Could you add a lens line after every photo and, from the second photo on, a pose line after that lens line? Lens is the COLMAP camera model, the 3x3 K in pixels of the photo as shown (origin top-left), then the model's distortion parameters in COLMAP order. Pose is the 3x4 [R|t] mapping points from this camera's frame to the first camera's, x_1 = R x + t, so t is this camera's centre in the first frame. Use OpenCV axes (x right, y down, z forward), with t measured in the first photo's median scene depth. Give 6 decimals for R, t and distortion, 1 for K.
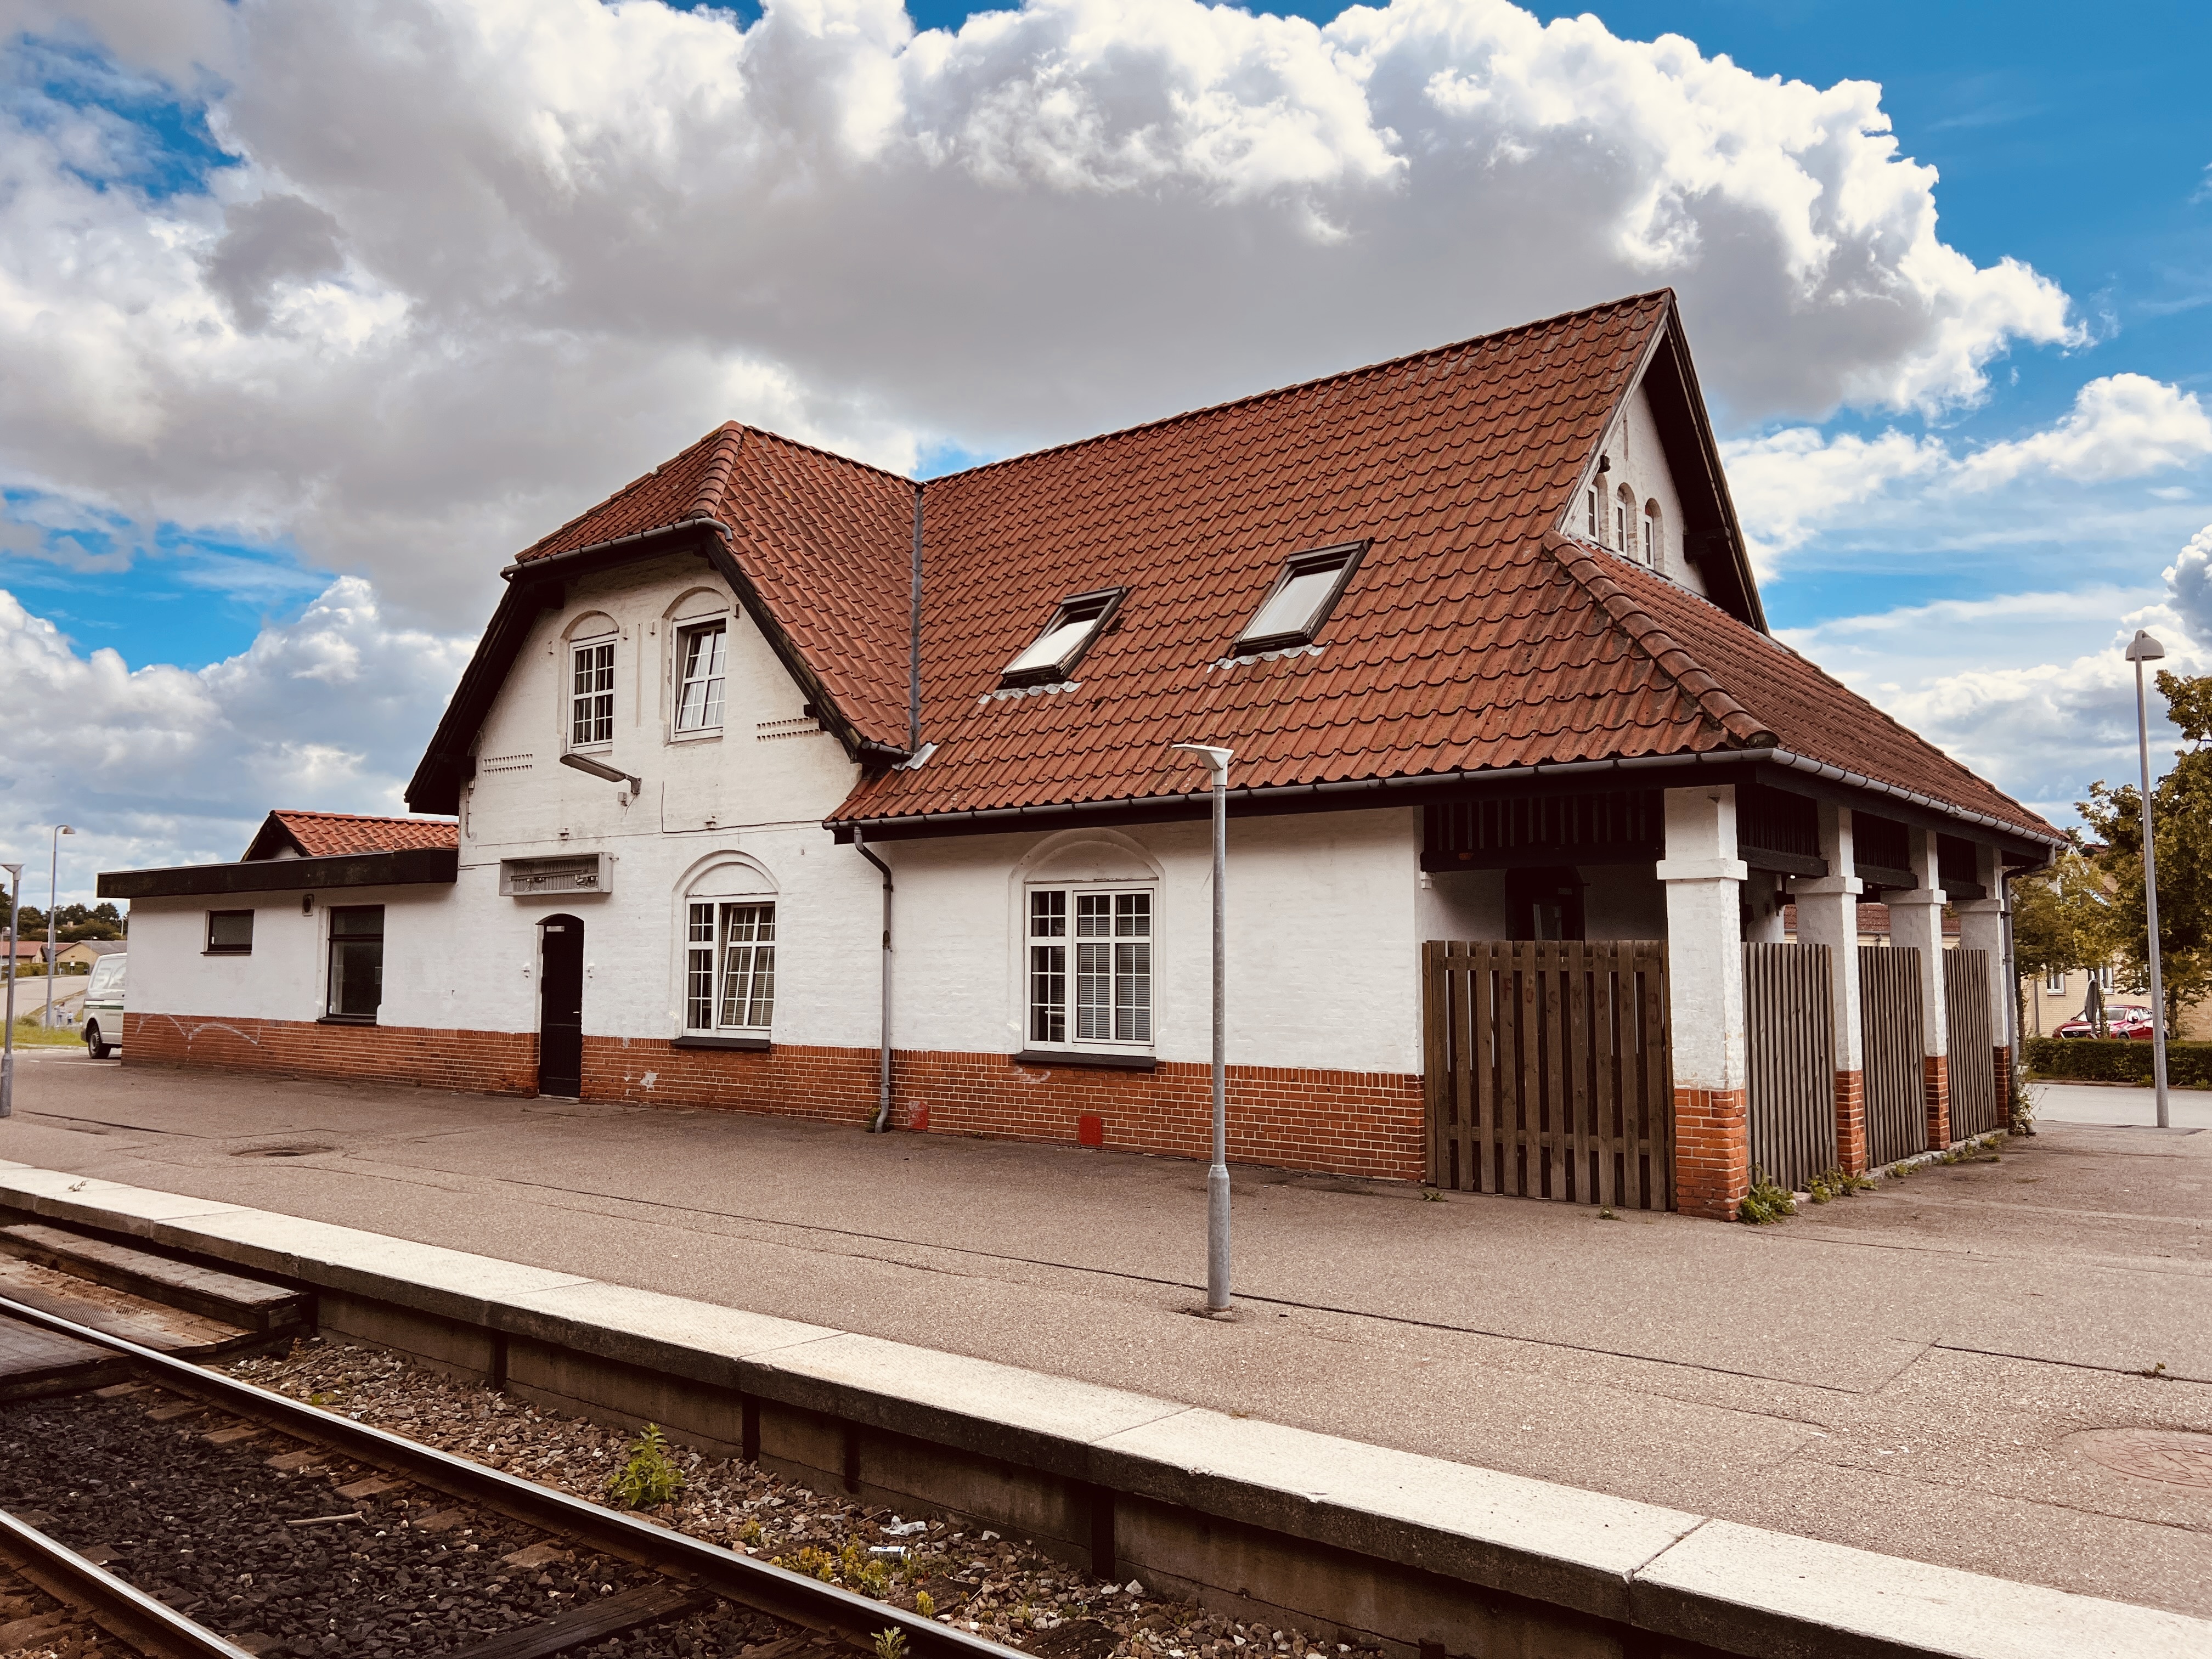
lens RADIAL K [[1645.0, 0, 1105.5], [0, 1645.0, 827.7], [0, 0, 1]] dist [0.115617, -0.193635]
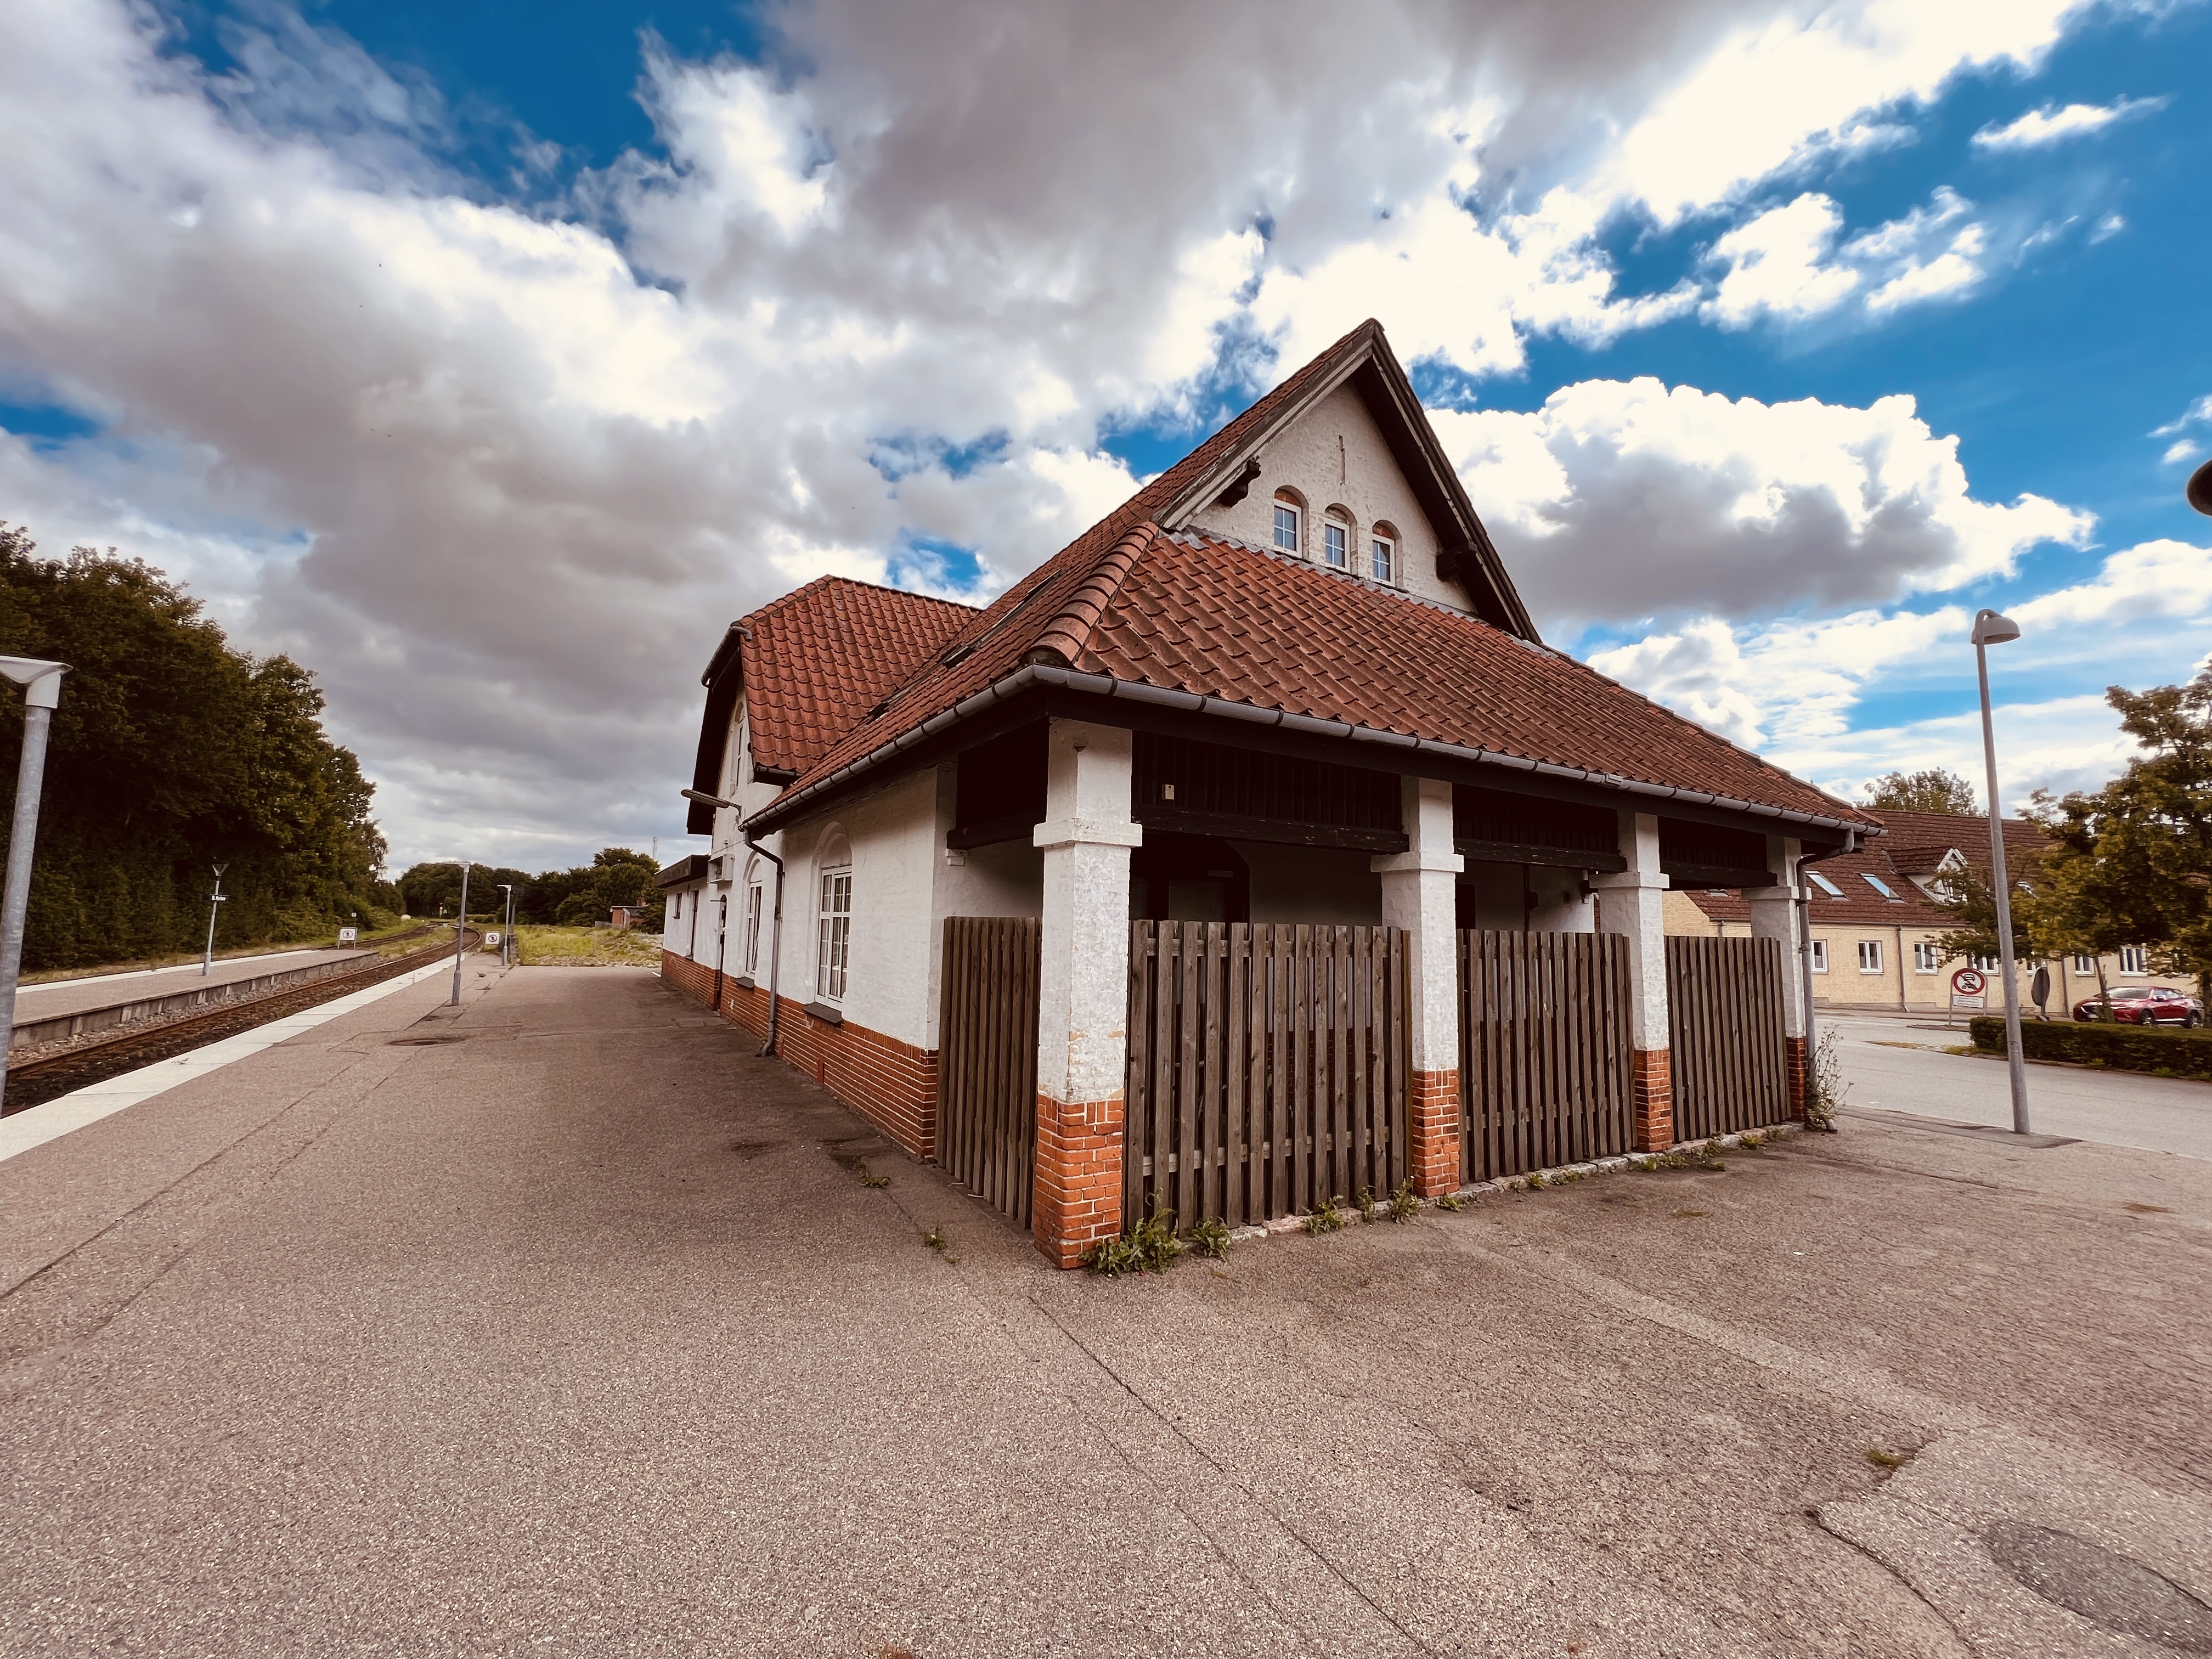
lens RADIAL K [[882.4, 0, 1108.6], [0, 882.4, 833.6], [0, 0, 1]] dist [-0.000866, -0.000607]
pose [[0.939578, -0.017528, -0.341885, 0.335383], [0.007157, 0.999476, -0.031574, 0.025232], [0.342259, 0.027219, 0.939211, 0.374800]]
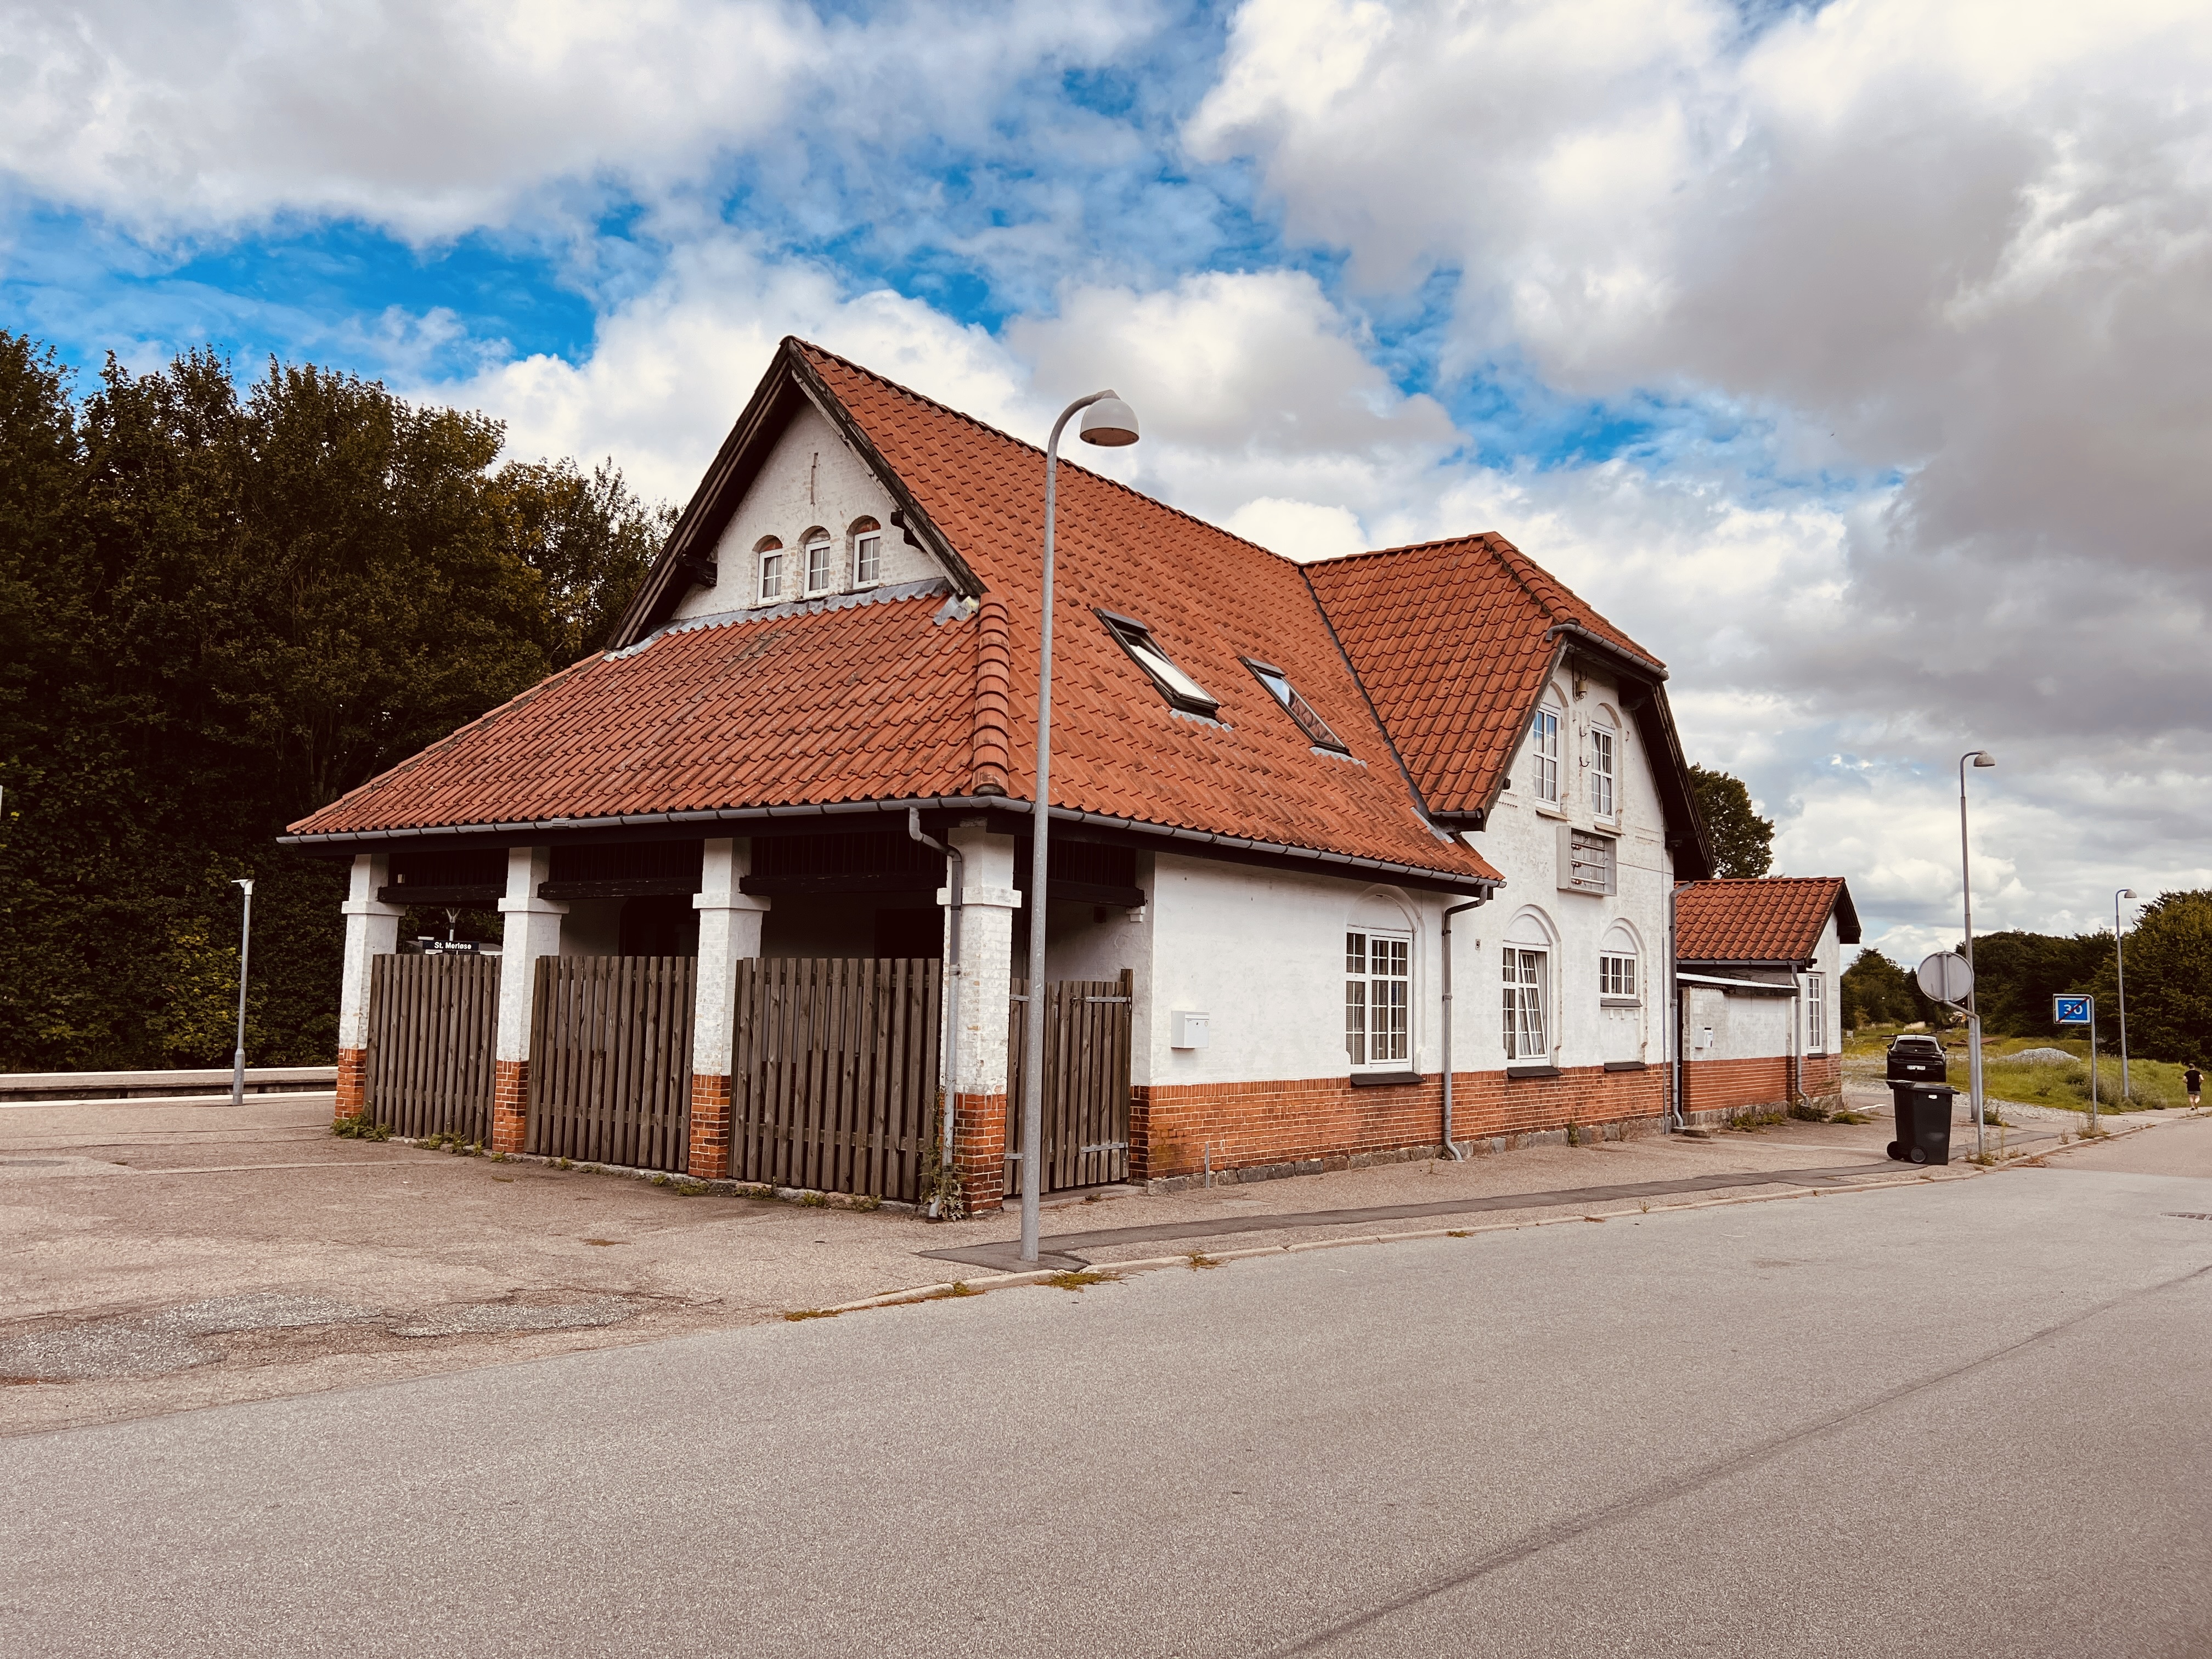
lens RADIAL K [[1645.0, 0, 1105.5], [0, 1645.0, 827.7], [0, 0, 1]] dist [0.115617, -0.193635]
pose [[0.037083, -0.101266, -0.994168, 1.246692], [0.054945, 0.993554, -0.099154, 0.091874], [0.997801, -0.050948, 0.042408, 1.042417]]
